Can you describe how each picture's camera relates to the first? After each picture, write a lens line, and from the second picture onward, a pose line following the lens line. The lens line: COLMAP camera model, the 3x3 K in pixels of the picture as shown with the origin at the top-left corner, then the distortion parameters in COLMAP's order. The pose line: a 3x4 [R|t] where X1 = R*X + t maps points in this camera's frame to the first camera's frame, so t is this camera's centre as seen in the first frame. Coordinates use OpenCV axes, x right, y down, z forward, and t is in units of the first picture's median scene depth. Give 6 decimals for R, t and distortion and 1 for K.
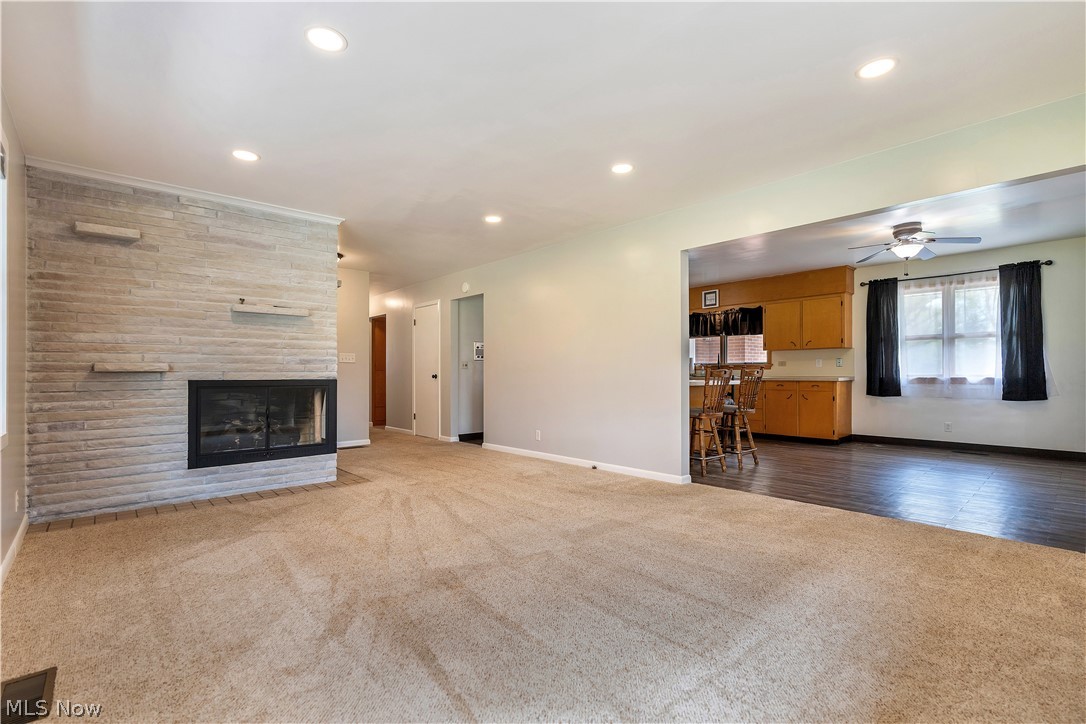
lens RADIAL K [[504.5, 0, 545.9], [0, 504.5, 375.7], [0, 0, 1]] dist [0.000850, 0.000489]
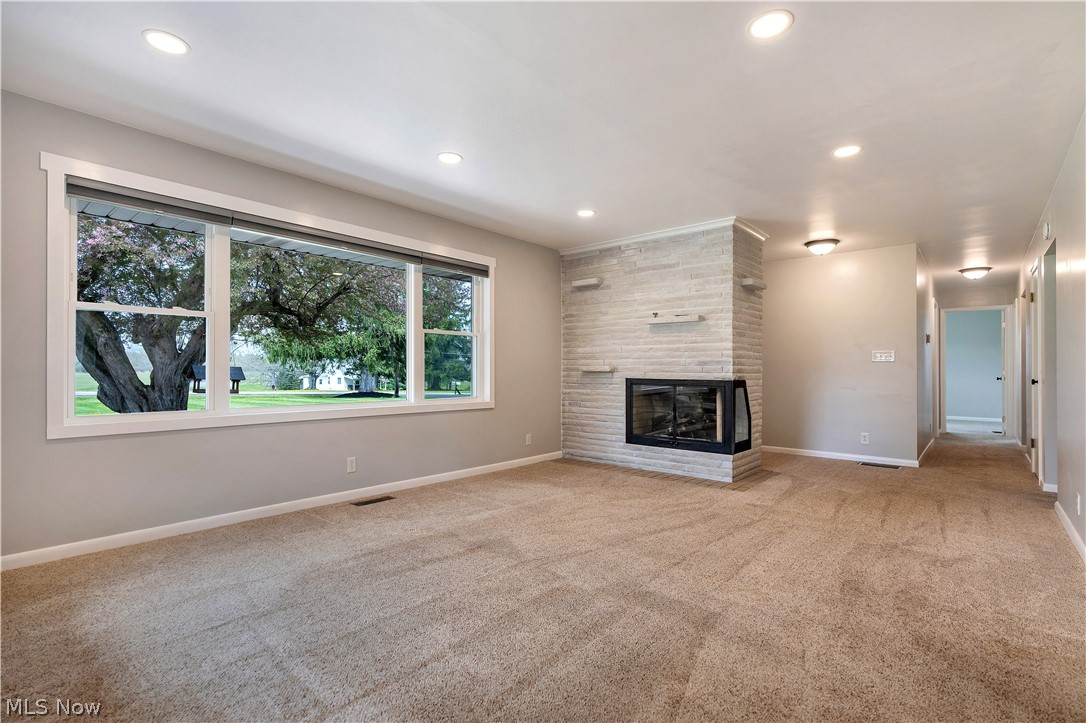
lens RADIAL K [[504.9, 0, 537.2], [0, 504.9, 374.8], [0, 0, 1]] dist [-0.002461, -0.000029]
pose [[0.113587, 0.014183, -0.993427, 0.644219], [-0.010946, 0.999855, 0.013023, -0.015720], [0.993468, 0.009395, 0.113726, 0.624816]]
